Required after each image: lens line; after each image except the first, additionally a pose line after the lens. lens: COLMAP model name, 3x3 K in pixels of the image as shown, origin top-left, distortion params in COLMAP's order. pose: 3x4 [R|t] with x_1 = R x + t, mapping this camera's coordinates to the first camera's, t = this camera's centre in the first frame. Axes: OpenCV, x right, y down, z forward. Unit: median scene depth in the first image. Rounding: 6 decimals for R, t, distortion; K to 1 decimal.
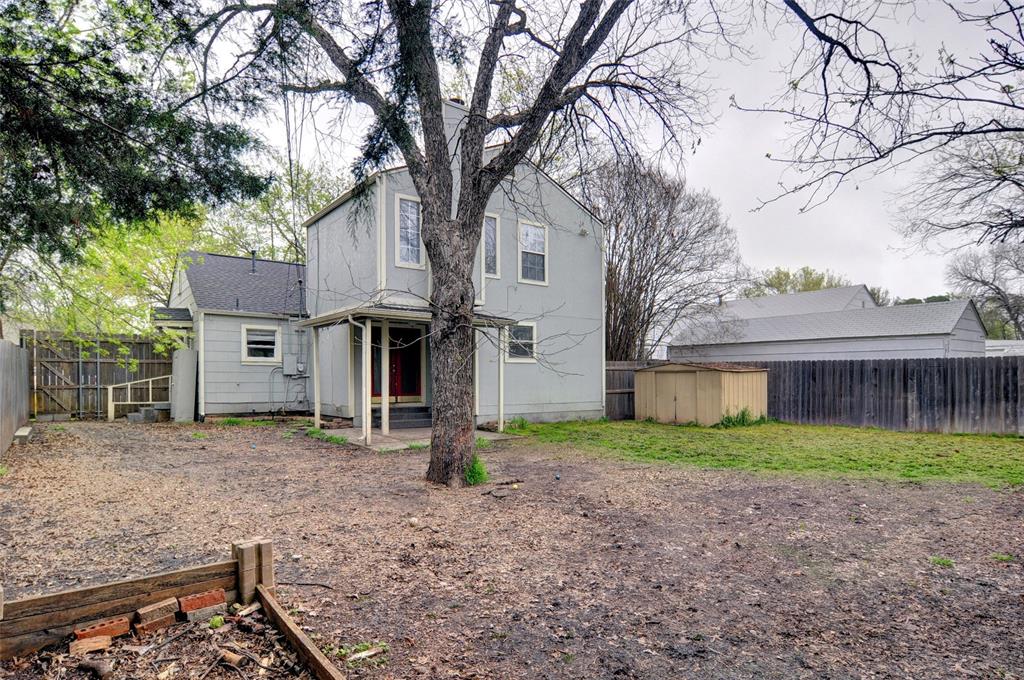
lens RADIAL K [[540.4, 0, 468.6], [0, 540.4, 379.2], [0, 0, 1]] dist [-0.003573, -0.001393]
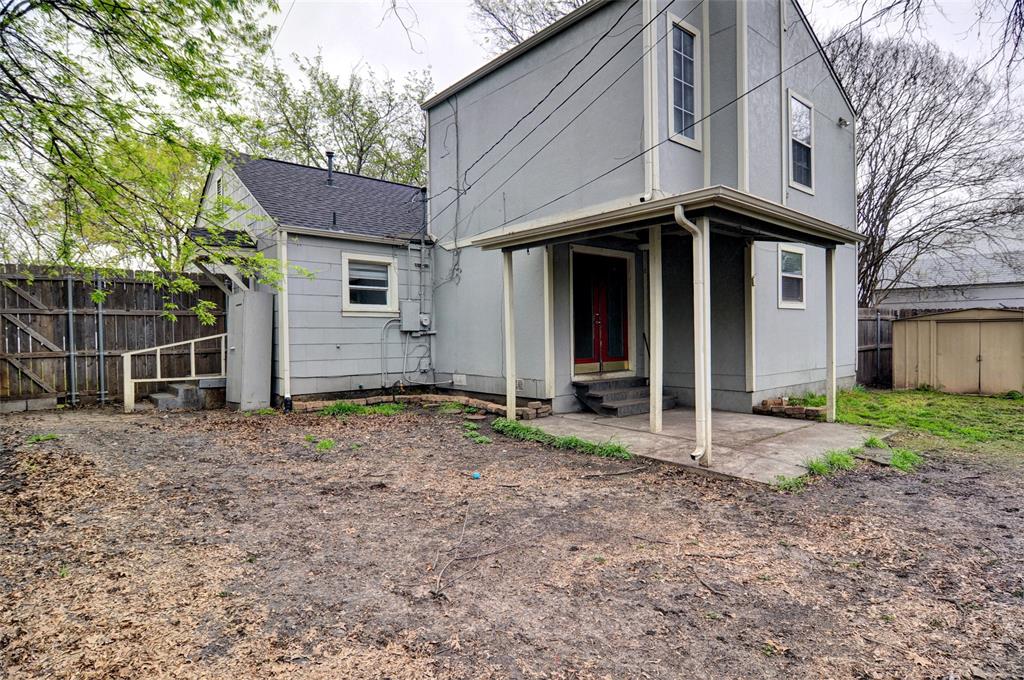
lens RADIAL K [[540.4, 0, 515.1], [0, 540.4, 338.9], [0, 0, 1]] dist [-0.003573, -0.001393]
pose [[0.995826, -0.012393, 0.090421, -0.273632], [0.011847, 0.999908, 0.006580, -0.001564], [-0.090495, -0.005482, 0.995882, 0.343155]]
